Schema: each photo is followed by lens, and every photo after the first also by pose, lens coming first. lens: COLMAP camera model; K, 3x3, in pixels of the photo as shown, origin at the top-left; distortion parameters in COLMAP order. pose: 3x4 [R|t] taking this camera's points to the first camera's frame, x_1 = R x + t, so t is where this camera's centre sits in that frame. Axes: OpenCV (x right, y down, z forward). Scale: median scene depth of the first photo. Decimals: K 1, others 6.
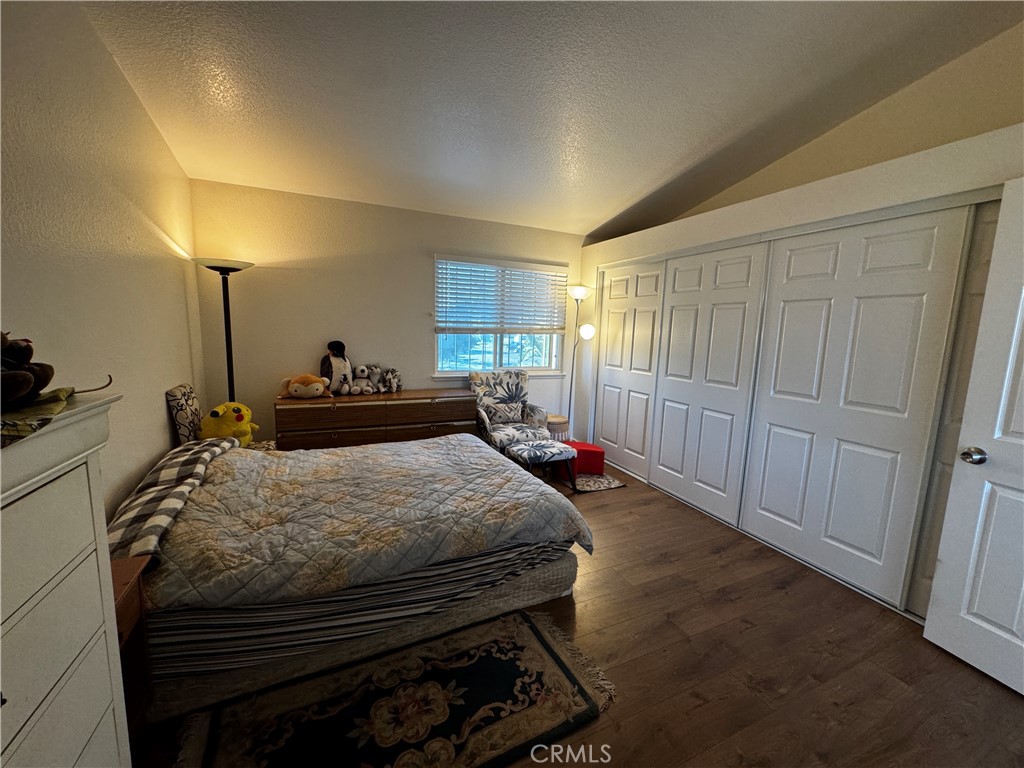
lens RADIAL K [[410.5, 0, 514.1], [0, 410.5, 384.1], [0, 0, 1]] dist [-0.003131, 0.000422]
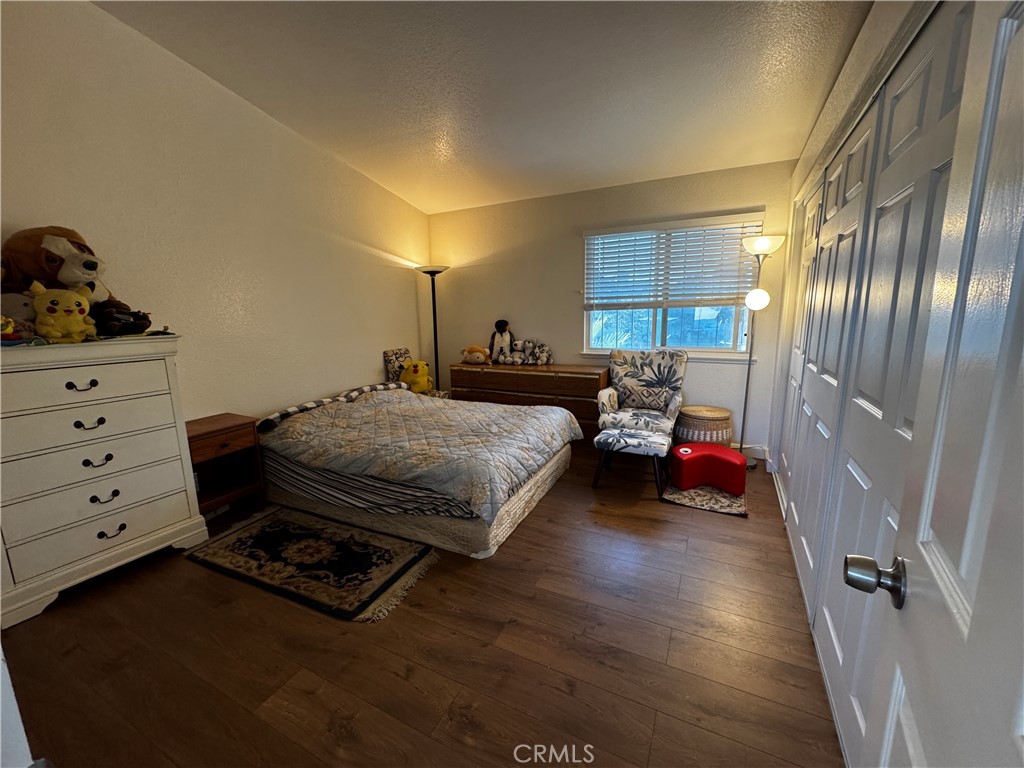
lens RADIAL K [[410.5, 0, 512.0], [0, 410.5, 385.0], [0, 0, 1]] dist [-0.003131, 0.000422]
pose [[0.620165, 0.096268, -0.778542, 0.563936], [-0.070546, 0.995265, 0.066872, 0.005264], [0.781293, 0.013451, 0.624020, 0.254385]]
